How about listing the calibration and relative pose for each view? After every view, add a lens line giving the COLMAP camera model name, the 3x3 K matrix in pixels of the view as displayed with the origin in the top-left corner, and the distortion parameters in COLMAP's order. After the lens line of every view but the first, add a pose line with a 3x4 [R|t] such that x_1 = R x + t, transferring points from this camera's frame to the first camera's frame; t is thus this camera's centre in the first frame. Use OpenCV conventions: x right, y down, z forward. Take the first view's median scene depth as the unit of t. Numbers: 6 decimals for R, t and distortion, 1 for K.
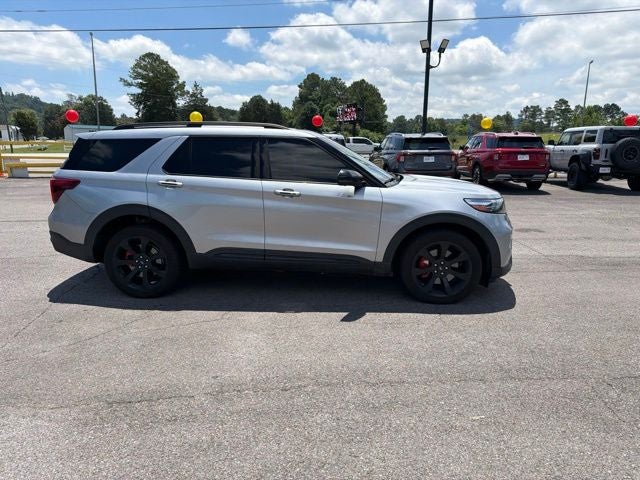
lens RADIAL K [[451.7, 0, 322.7], [0, 451.7, 240.2], [0, 0, 1]] dist [0.027388, -0.036960]
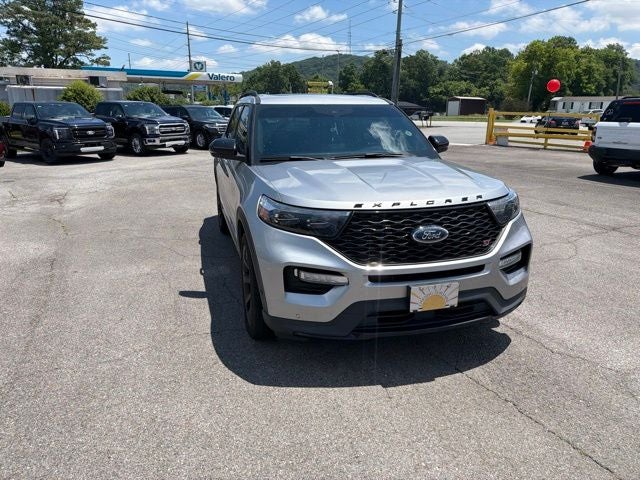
lens RADIAL K [[451.7, 0, 321.6], [0, 451.7, 235.9], [0, 0, 1]] dist [0.027388, -0.036960]
pose [[0.335861, 0.244773, -0.909551, 0.308857], [-0.199628, 0.962205, 0.185228, -0.055592], [0.920514, 0.119361, 0.372030, 0.270985]]
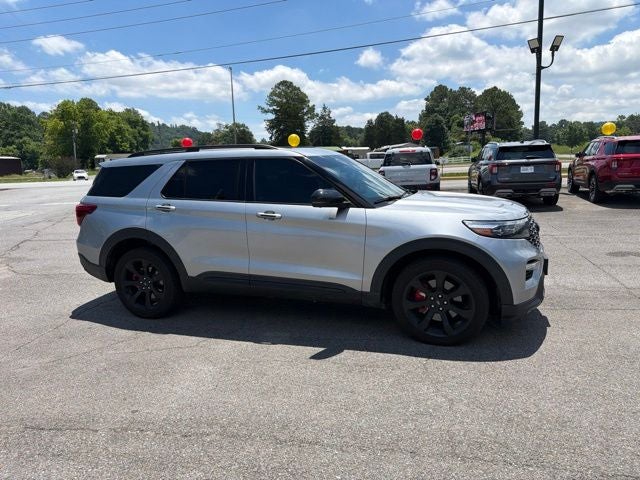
lens RADIAL K [[451.7, 0, 322.4], [0, 451.7, 234.6], [0, 0, 1]] dist [0.027388, -0.036960]
pose [[0.960093, 0.002200, -0.279673, 0.095203], [-0.014685, 0.998986, -0.042555, -0.008495], [0.279296, 0.044964, 0.959152, 0.039956]]
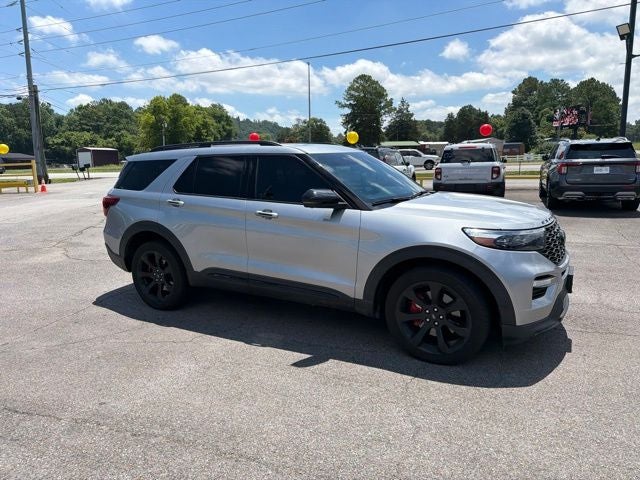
lens RADIAL K [[451.7, 0, 322.1], [0, 451.7, 234.6], [0, 0, 1]] dist [0.027388, -0.036960]
pose [[0.900206, 0.045302, -0.433102, 0.137609], [-0.062158, 0.997757, -0.024832, -0.015267], [0.431006, 0.049275, 0.901003, 0.070646]]
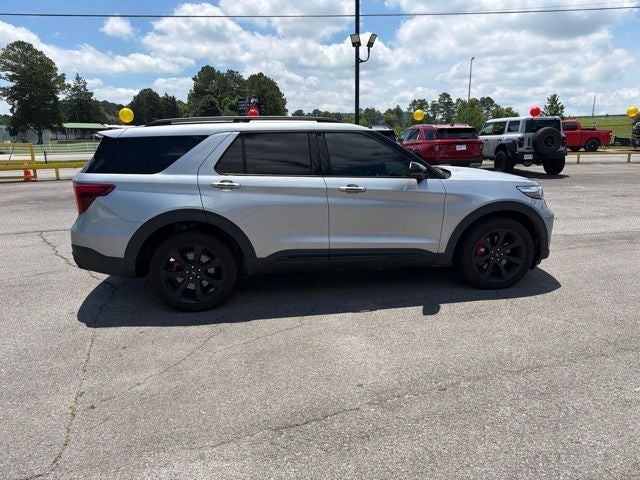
lens RADIAL K [[451.7, 0, 322.0], [0, 451.7, 242.7], [0, 0, 1]] dist [0.027388, -0.036960]
pose [[0.975896, -0.069380, 0.206913, -0.113318], [0.065795, 0.997541, 0.024166, -0.005684], [-0.208081, -0.009969, 0.978061, 0.021642]]
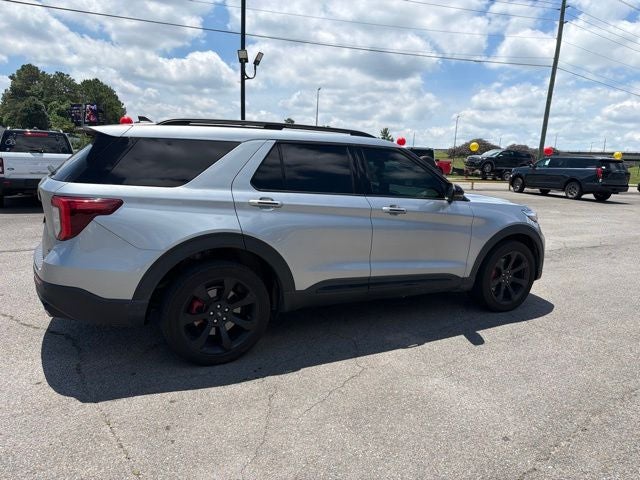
lens RADIAL K [[451.7, 0, 323.4], [0, 451.7, 236.2], [0, 0, 1]] dist [0.027388, -0.036960]
pose [[0.849338, -0.060153, 0.524411, -0.213885], [0.075102, 0.997149, -0.007258, -0.018996], [-0.522480, 0.045549, 0.851434, 0.105523]]
